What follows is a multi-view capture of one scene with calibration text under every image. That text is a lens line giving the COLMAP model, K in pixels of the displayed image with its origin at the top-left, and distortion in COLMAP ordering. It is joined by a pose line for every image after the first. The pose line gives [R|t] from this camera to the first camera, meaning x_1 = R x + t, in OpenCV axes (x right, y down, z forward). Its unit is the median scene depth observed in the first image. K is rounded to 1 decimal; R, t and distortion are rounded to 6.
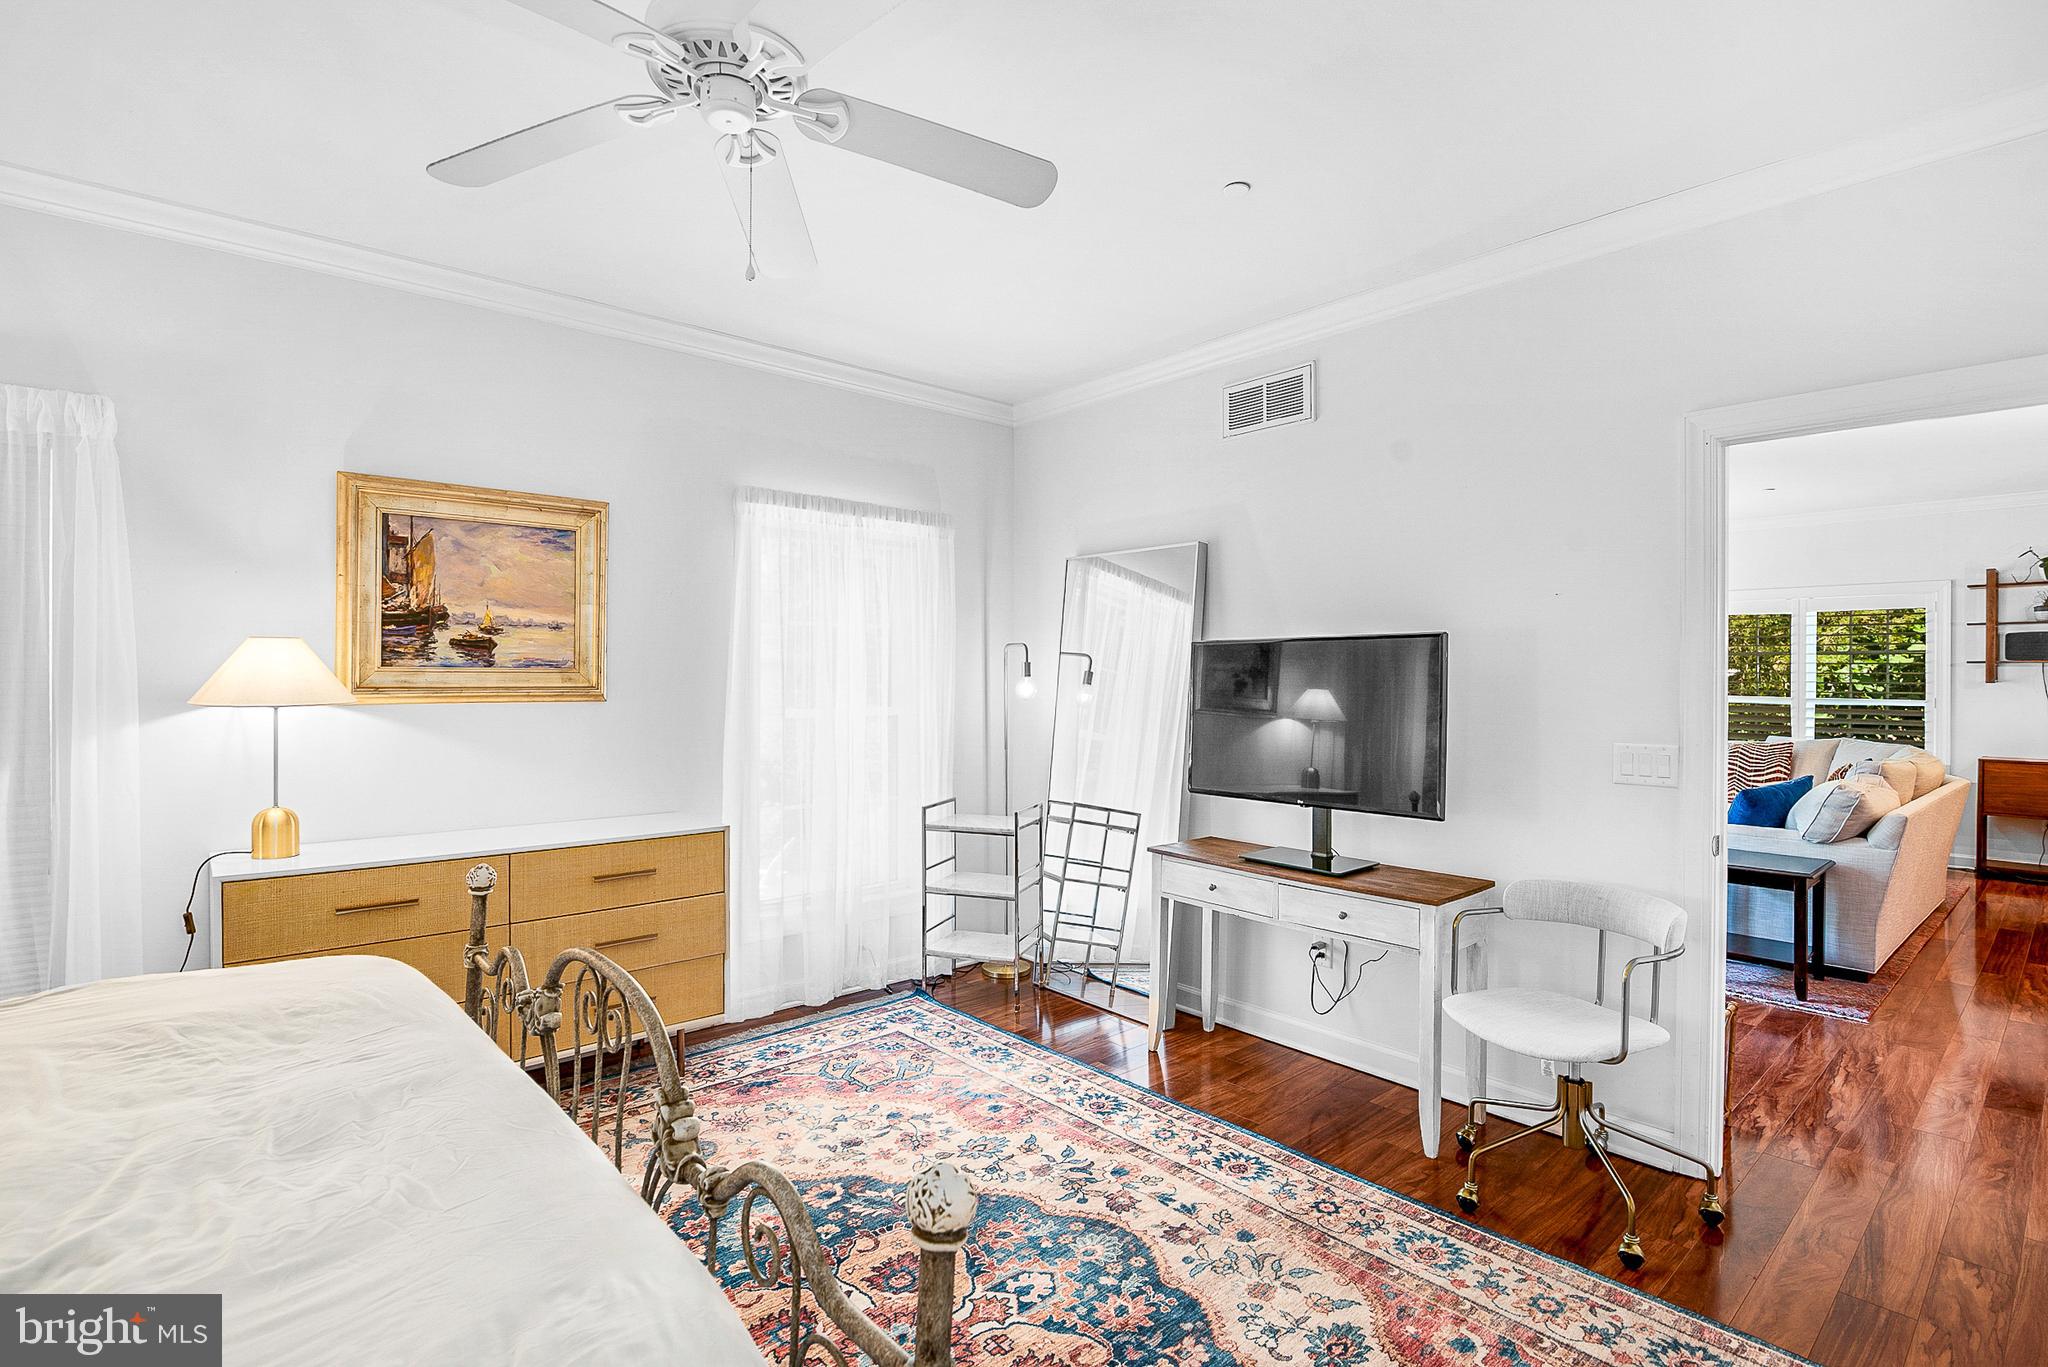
lens RADIAL K [[949.6, 0, 1035.2], [0, 949.6, 684.5], [0, 0, 1]] dist [-0.022376, 0.001843]
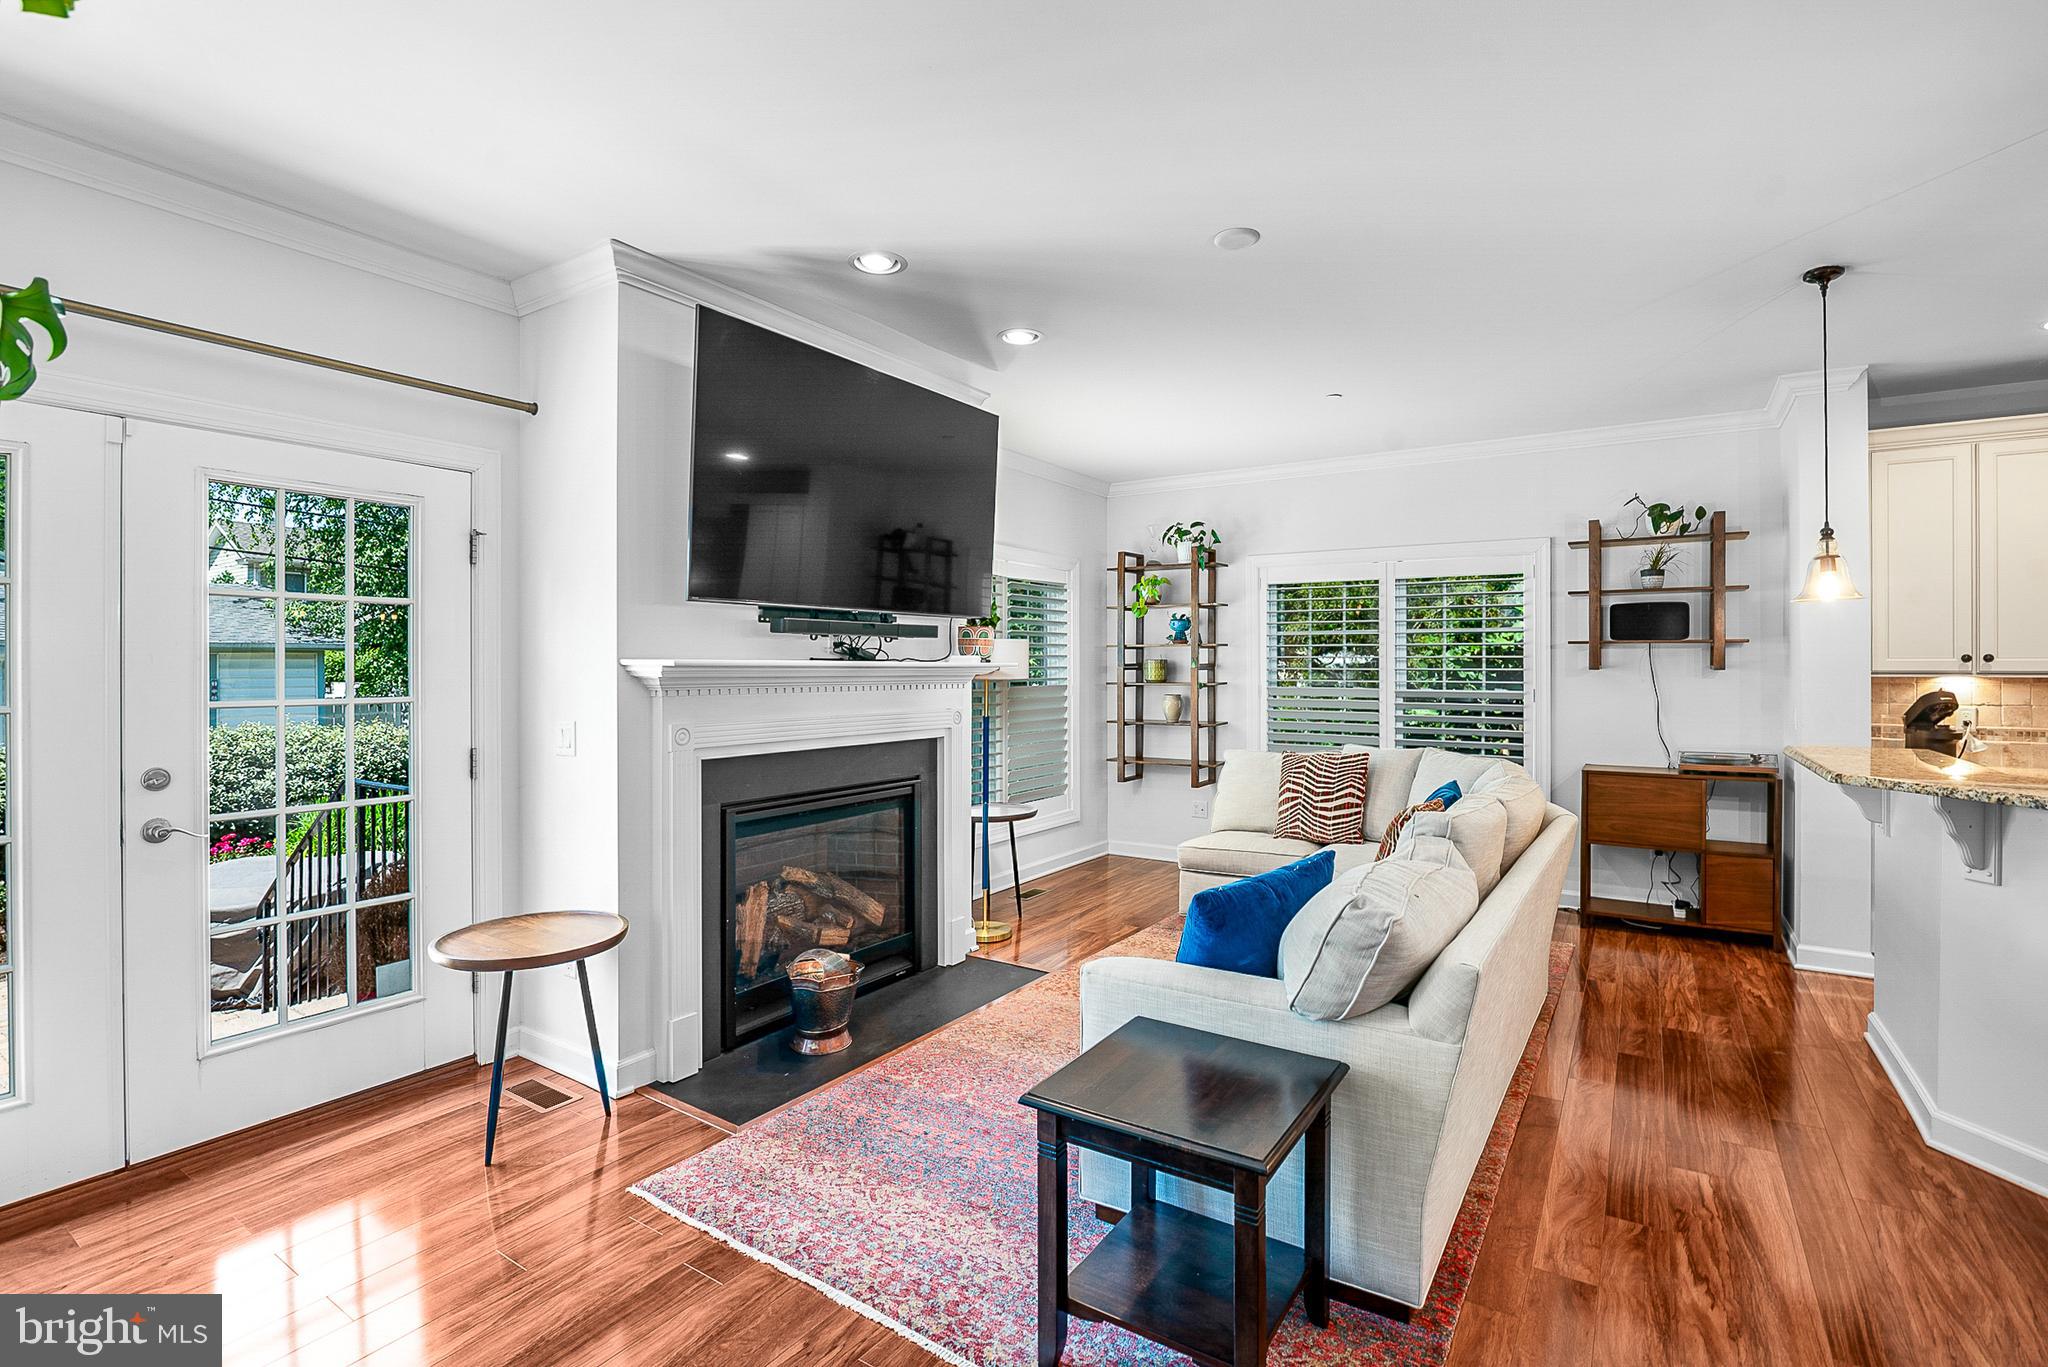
lens RADIAL K [[949.6, 0, 1023.2], [0, 949.6, 669.9], [0, 0, 1]] dist [-0.022376, 0.001843]
pose [[0.963589, -0.004259, 0.267355, 0.737083], [0.005286, 0.999981, -0.003123, -0.003122], [-0.267336, 0.004422, 0.963593, 0.758514]]
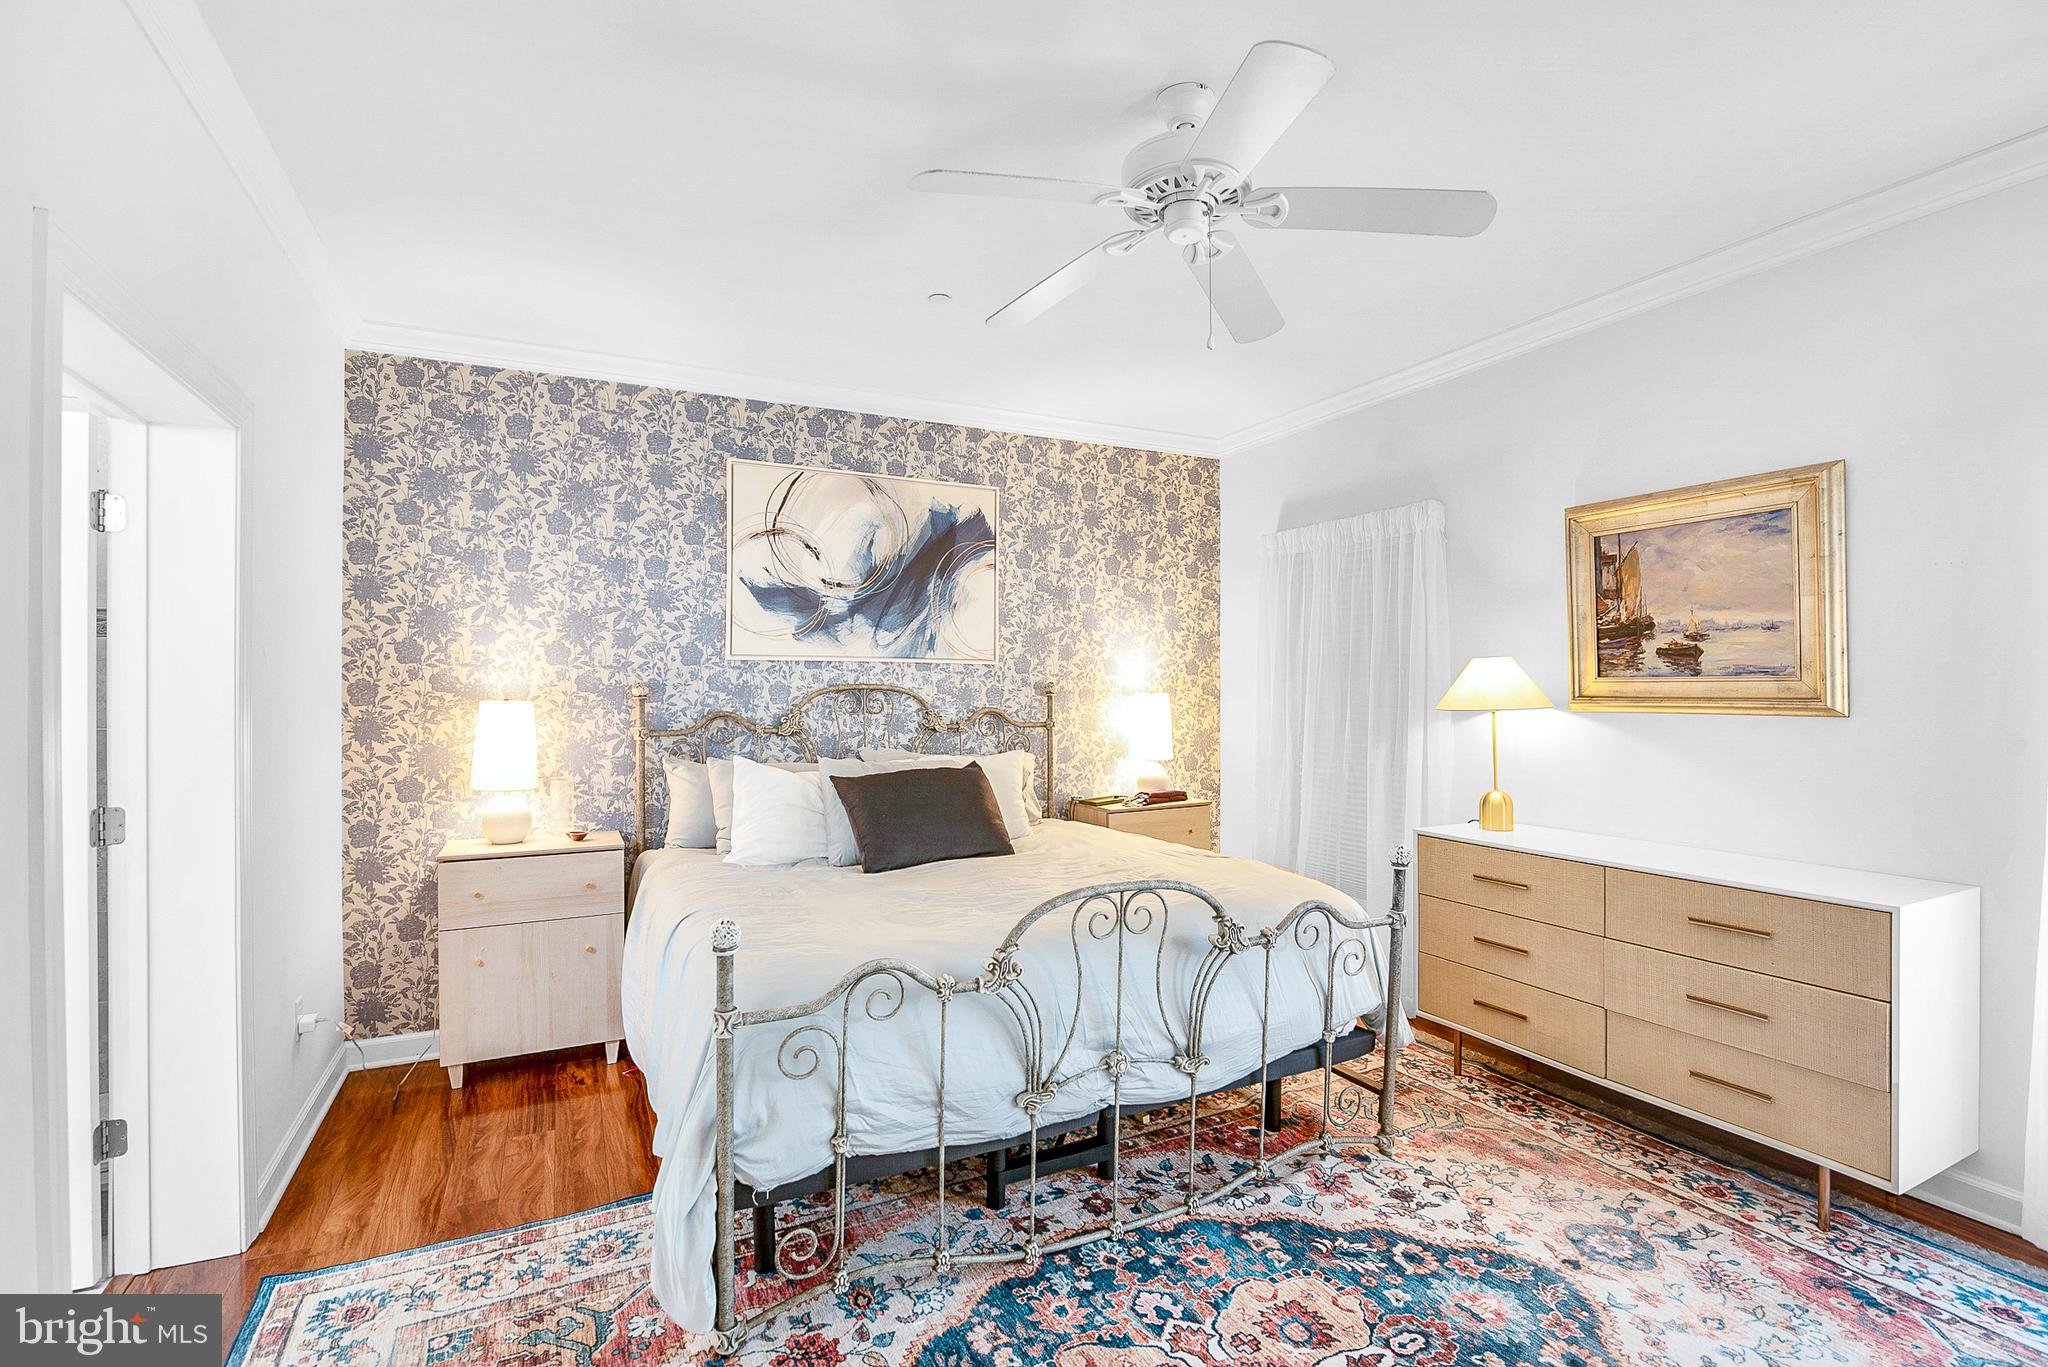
lens RADIAL K [[949.6, 0, 1028.8], [0, 949.6, 682.5], [0, 0, 1]] dist [-0.022376, 0.001843]
pose [[-0.248506, -0.006199, -0.968611, 0.463738], [-0.001992, 0.999981, -0.005889, -0.005000], [0.968628, 0.000466, -0.248513, 0.558693]]
